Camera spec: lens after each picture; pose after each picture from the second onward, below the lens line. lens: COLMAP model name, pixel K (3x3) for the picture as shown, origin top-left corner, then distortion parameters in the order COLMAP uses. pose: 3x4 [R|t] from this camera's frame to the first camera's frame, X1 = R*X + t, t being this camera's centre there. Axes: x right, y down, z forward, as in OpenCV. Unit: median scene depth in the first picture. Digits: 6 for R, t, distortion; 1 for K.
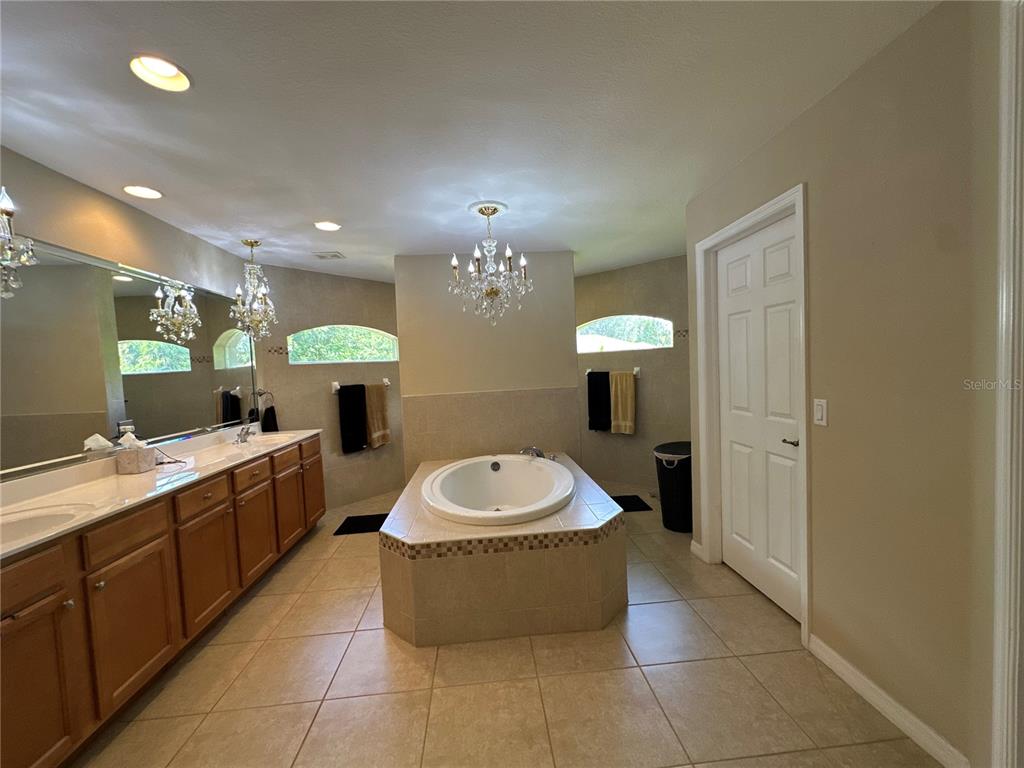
lens RADIAL K [[410.7, 0, 513.4], [0, 410.7, 385.8], [0, 0, 1]] dist [-0.006636, 0.001525]
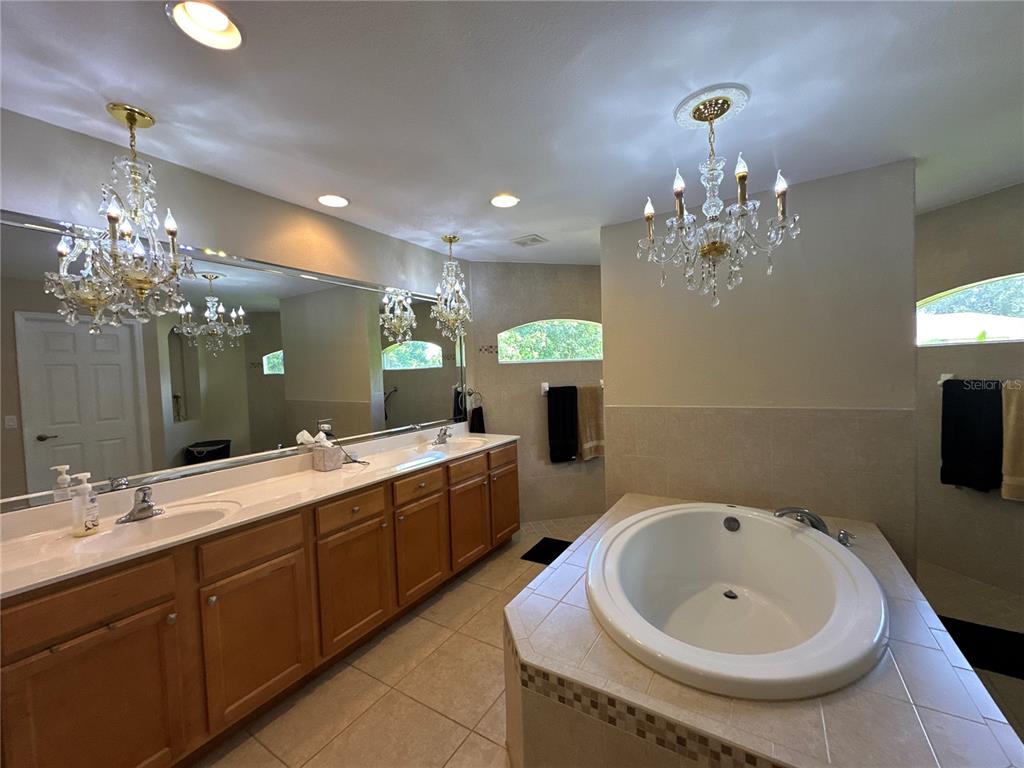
lens RADIAL K [[410.7, 0, 510.2], [0, 410.7, 384.1], [0, 0, 1]] dist [-0.006636, 0.001525]
pose [[0.801419, 0.039228, -0.596815, 0.072178], [-0.030139, 0.999228, 0.025206, -0.042641], [0.597343, -0.002213, 0.801983, 0.359247]]
